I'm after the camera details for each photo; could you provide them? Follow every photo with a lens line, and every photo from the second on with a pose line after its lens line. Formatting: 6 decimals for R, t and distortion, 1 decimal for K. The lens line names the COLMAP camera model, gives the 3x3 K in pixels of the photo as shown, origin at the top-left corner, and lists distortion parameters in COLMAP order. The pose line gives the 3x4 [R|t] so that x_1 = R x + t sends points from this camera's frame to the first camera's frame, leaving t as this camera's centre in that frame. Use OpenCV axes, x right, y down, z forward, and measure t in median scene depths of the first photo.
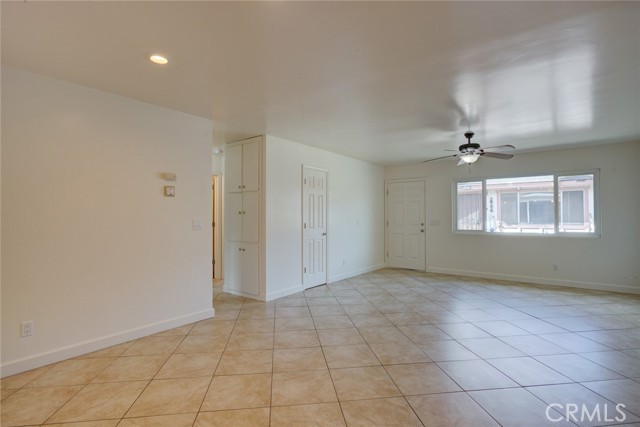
lens RADIAL K [[315.0, 0, 319.6], [0, 315.0, 212.6], [0, 0, 1]] dist [-0.019359, 0.006742]
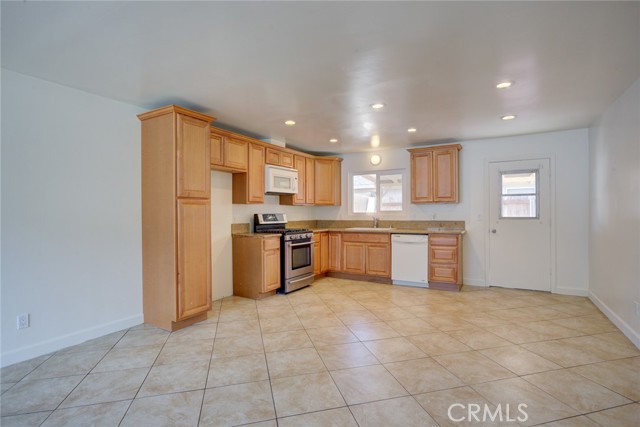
lens RADIAL K [[315.0, 0, 320.7], [0, 315.0, 215.8], [0, 0, 1]] dist [-0.019359, 0.006742]
pose [[-0.992058, 0.009633, -0.125416, 0.155112], [0.009666, 0.999953, 0.000341, 0.011146], [0.125413, -0.000874, -0.992104, 0.893207]]
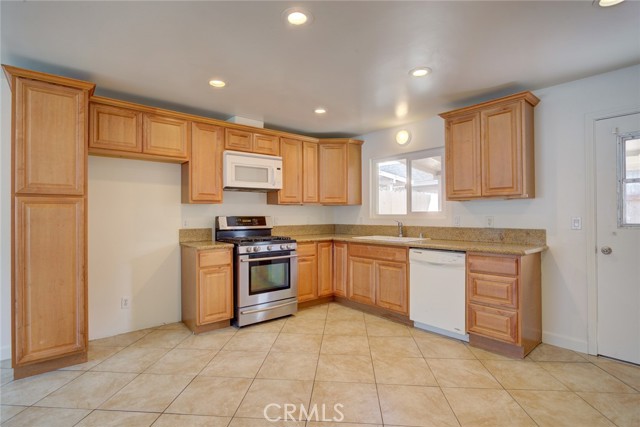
lens RADIAL K [[315.0, 0, 318.2], [0, 315.0, 214.3], [0, 0, 1]] dist [-0.019359, 0.006742]
pose [[-0.977291, 0.008234, 0.211742, -0.128682], [0.006249, 0.999930, -0.010042, 0.008257], [-0.211810, -0.008491, -0.977274, 0.609563]]
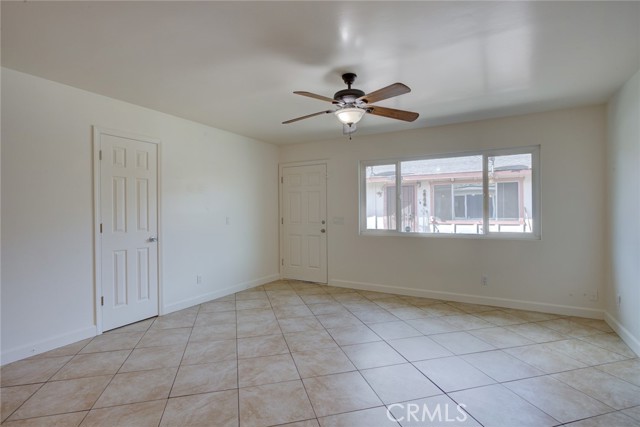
lens RADIAL K [[315.0, 0, 320.2], [0, 315.0, 212.7], [0, 0, 1]] dist [-0.019359, 0.006742]
pose [[0.990188, -0.005251, 0.139642, 0.270507], [0.003139, 0.999877, 0.015340, 0.003848], [-0.139705, -0.014751, 0.990083, 0.325512]]
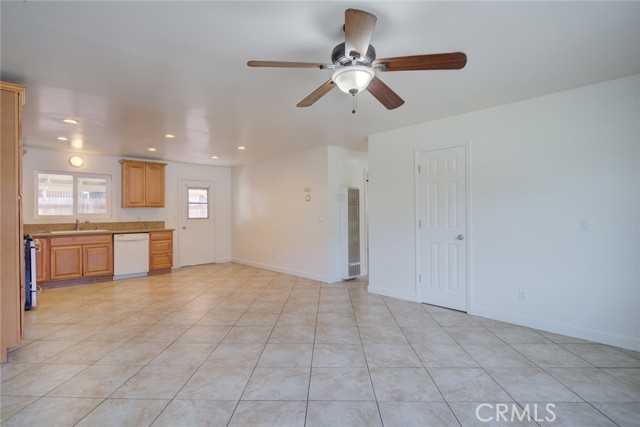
lens RADIAL K [[315.0, 0, 321.4], [0, 315.0, 211.2], [0, 0, 1]] dist [-0.019359, 0.006742]
pose [[-0.152554, -0.003099, -0.988290, 0.744989], [0.016614, 0.999846, -0.005700, 0.009180], [0.988155, -0.017289, -0.152479, 0.822856]]
